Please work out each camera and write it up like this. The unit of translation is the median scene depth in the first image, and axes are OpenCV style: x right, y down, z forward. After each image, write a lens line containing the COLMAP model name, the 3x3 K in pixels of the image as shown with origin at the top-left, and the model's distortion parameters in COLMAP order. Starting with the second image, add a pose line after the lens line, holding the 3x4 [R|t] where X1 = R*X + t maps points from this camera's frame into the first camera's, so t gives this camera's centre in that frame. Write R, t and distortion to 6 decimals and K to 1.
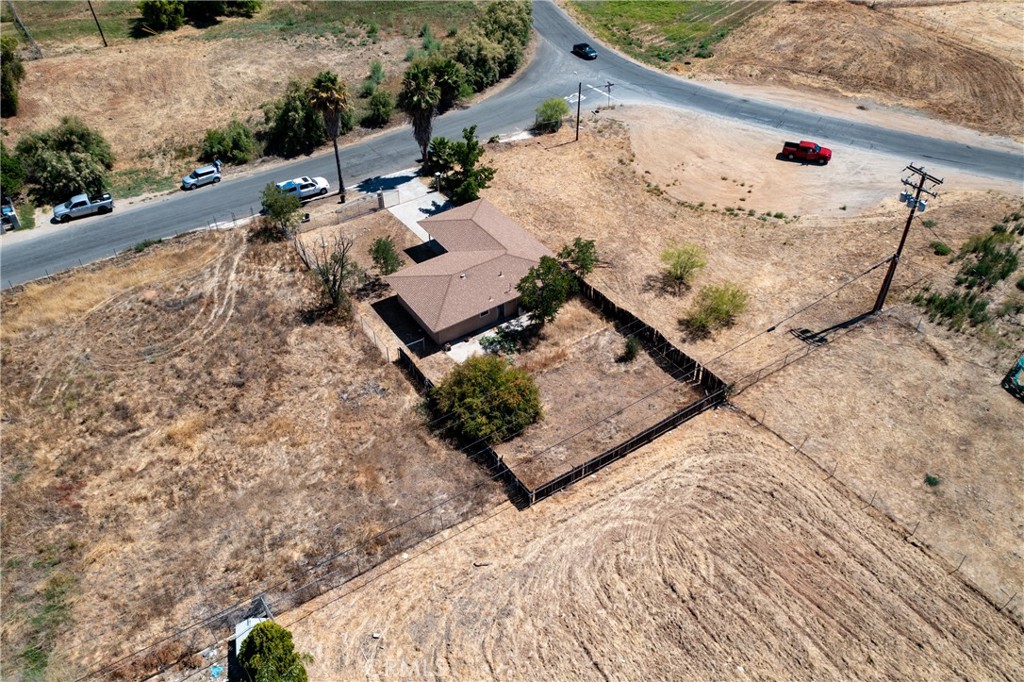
lens RADIAL K [[812.8, 0, 512.0], [0, 812.8, 341.0], [0, 0, 1]] dist [-0.016119, 0.001635]
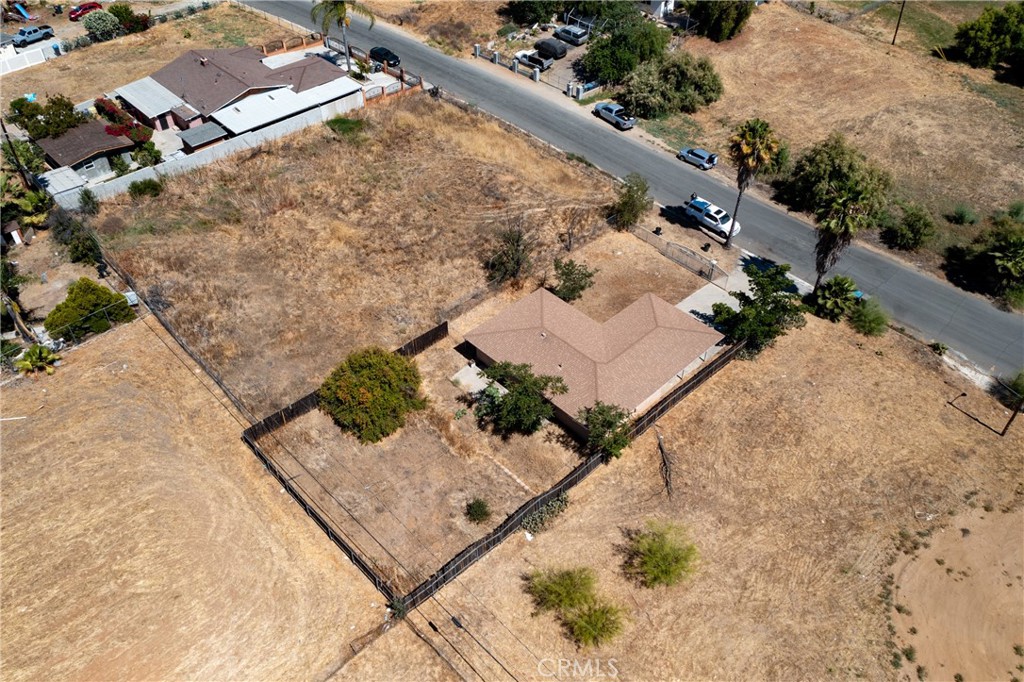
lens RADIAL K [[812.8, 0, 512.0], [0, 812.8, 341.0], [0, 0, 1]] dist [-0.016119, 0.001635]
pose [[0.170513, 0.671071, -0.721518, 0.551436], [-0.652941, 0.625351, 0.427321, -0.410472], [0.737965, 0.398245, 0.544801, 0.452507]]
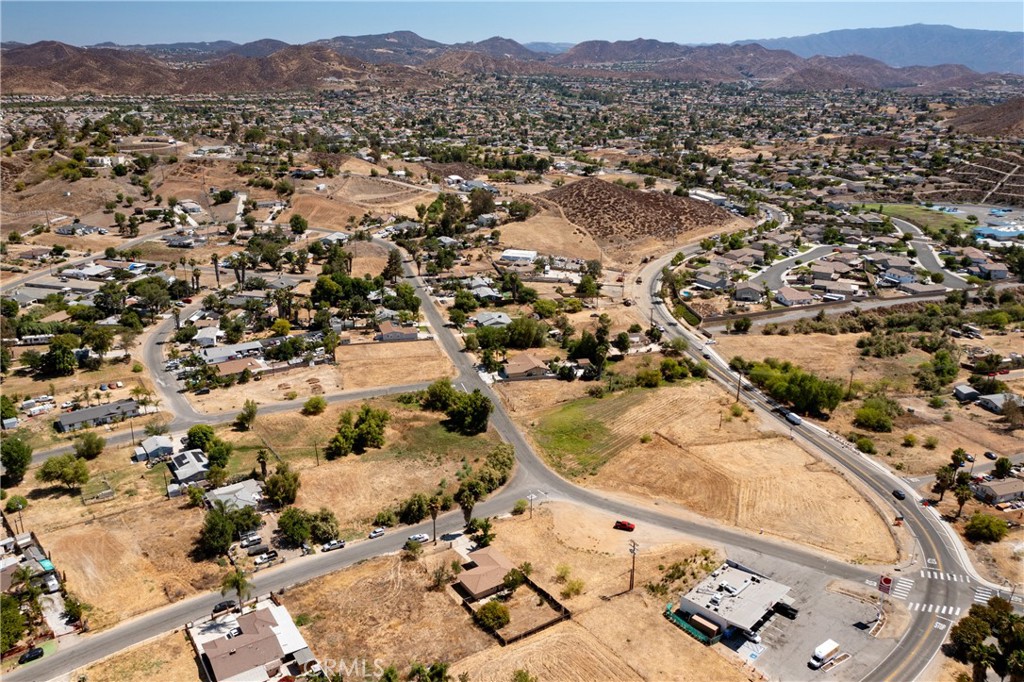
lens RADIAL K [[812.8, 0, 512.0], [0, 812.8, 341.0], [0, 0, 1]] dist [-0.016119, 0.001635]
pose [[0.999876, 0.015767, 0.000560, 0.020323], [-0.014442, 0.928946, -0.369934, 0.196438], [-0.006353, 0.369880, 0.929058, -1.828242]]
